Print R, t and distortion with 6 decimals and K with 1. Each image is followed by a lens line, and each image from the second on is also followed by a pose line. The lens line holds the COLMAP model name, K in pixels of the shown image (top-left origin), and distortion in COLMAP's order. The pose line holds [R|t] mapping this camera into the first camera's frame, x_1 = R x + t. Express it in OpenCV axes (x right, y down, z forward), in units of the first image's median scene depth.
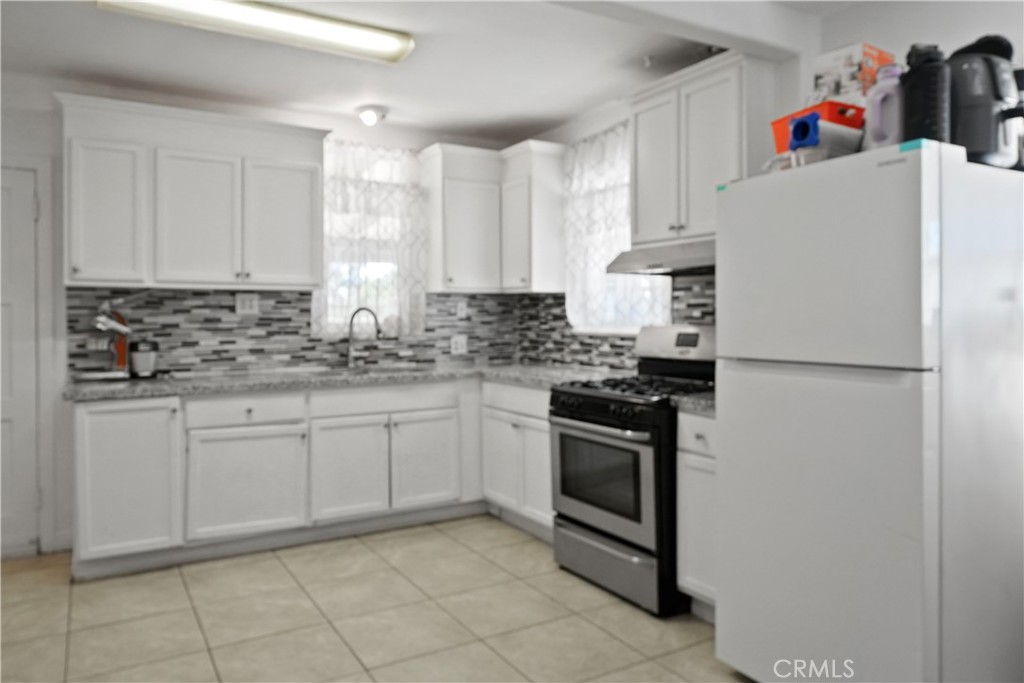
lens RADIAL K [[705.6, 0, 509.6], [0, 705.6, 315.4], [0, 0, 1]] dist [0.000972, 0.002823]
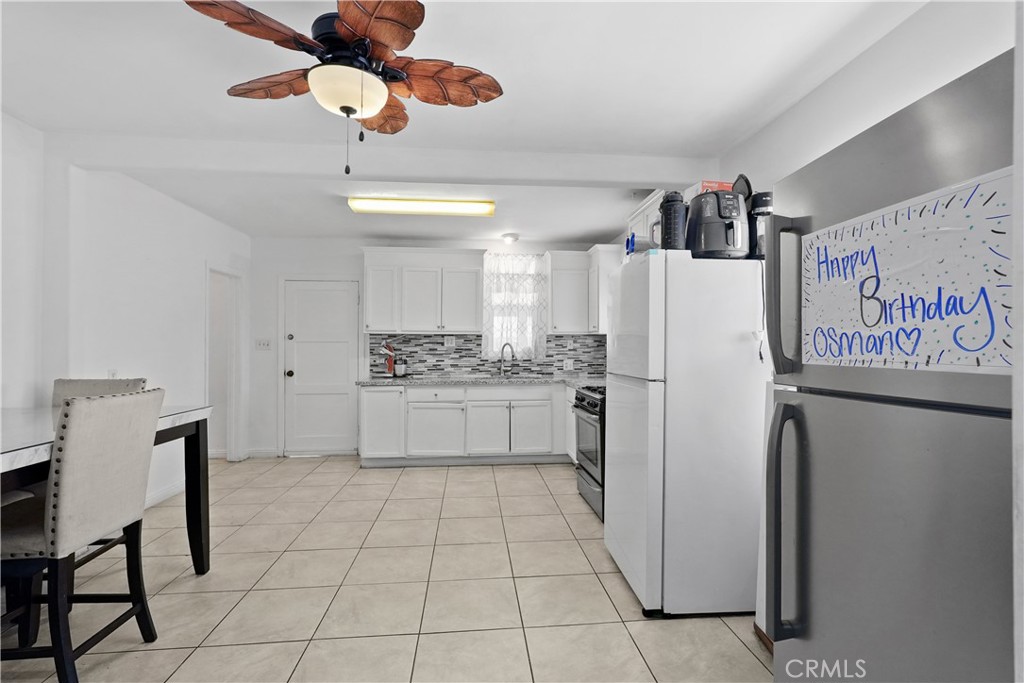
lens RADIAL K [[457.7, 0, 515.8], [0, 457.7, 342.2], [0, 0, 1]] dist [-0.014852, 0.010122]
pose [[0.906699, -0.000875, -0.421777, 0.345821], [-0.003912, 0.999937, -0.010483, -0.001446], [0.421760, 0.011155, 0.906639, -0.077942]]
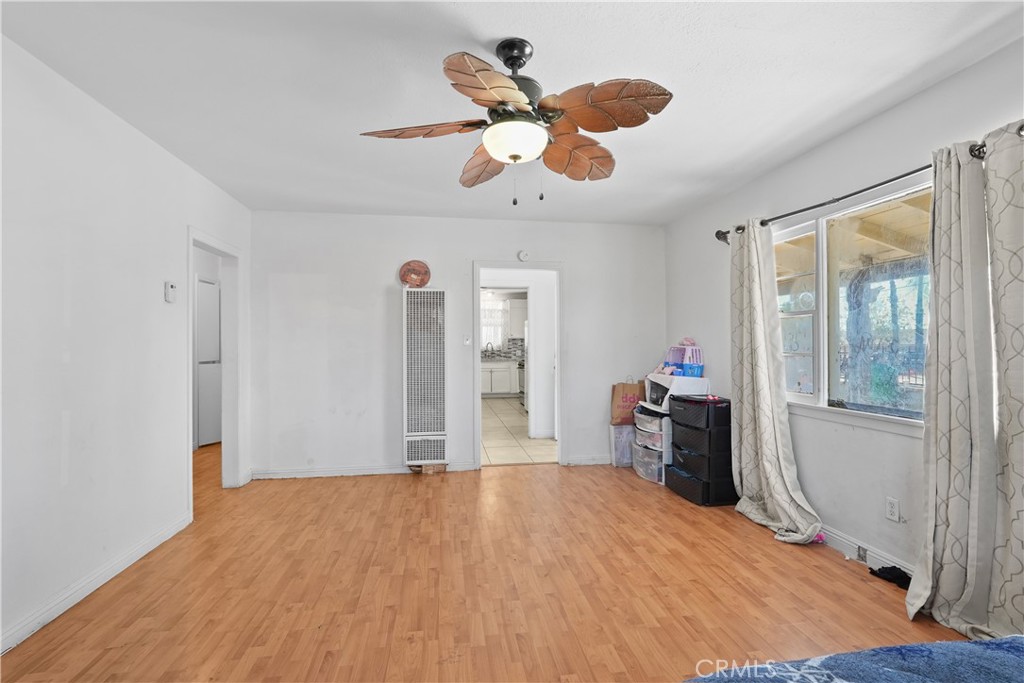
lens RADIAL K [[457.7, 0, 515.8], [0, 457.7, 342.2], [0, 0, 1]] dist [-0.014852, 0.010122]
pose [[0.932274, -0.001266, -0.361750, 0.916761], [0.000014, 0.999994, -0.003464, -0.004823], [0.361752, 0.003224, 0.932269, -1.412356]]
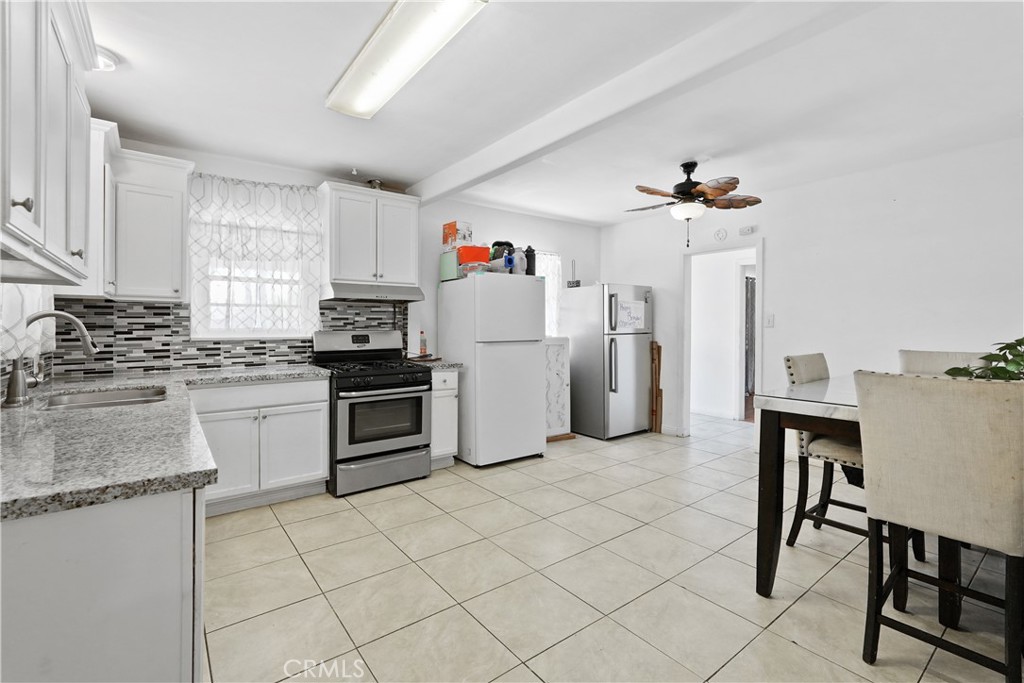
lens RADIAL K [[461.9, 0, 512.9], [0, 461.9, 324.0], [0, 0, 1]] dist [-0.014501, 0.010017]
pose [[-0.117664, 0.005834, 0.993036, -0.788142], [0.000001, 0.999983, -0.005875, 0.003687], [-0.993054, -0.000690, -0.117661, 0.652182]]
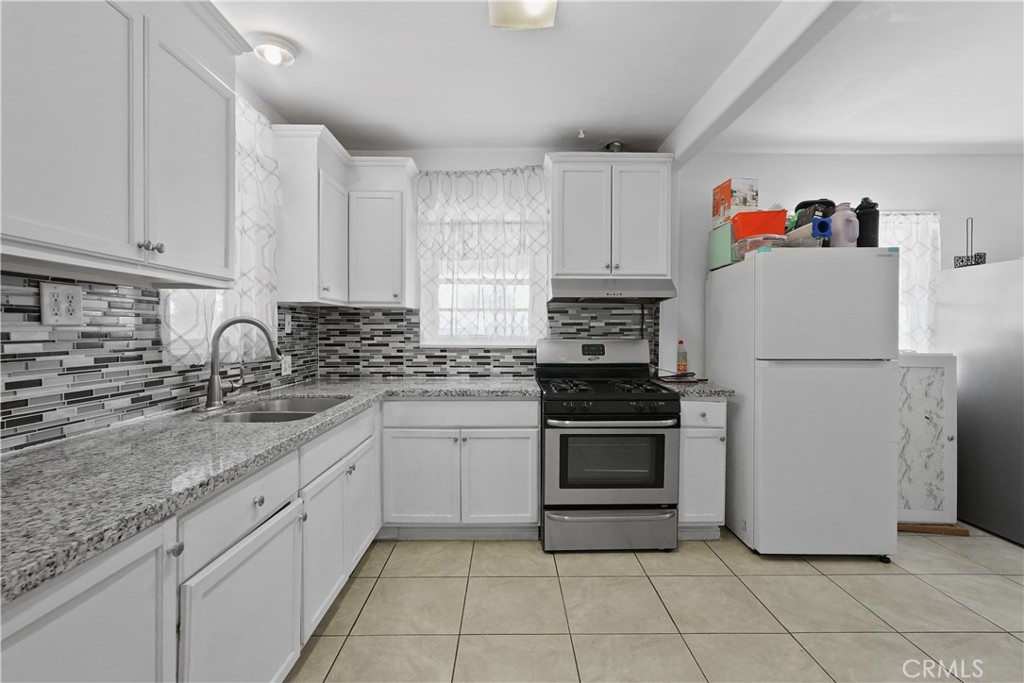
lens RADIAL K [[470.0, 0, 512.8], [0, 470.0, 338.6], [0, 0, 1]] dist [-0.016616, 0.010000]
pose [[0.503063, -0.008485, 0.864208, -0.521768], [-0.004858, 0.999908, 0.012645, 0.002112], [-0.864236, -0.010560, 0.502975, 0.581133]]
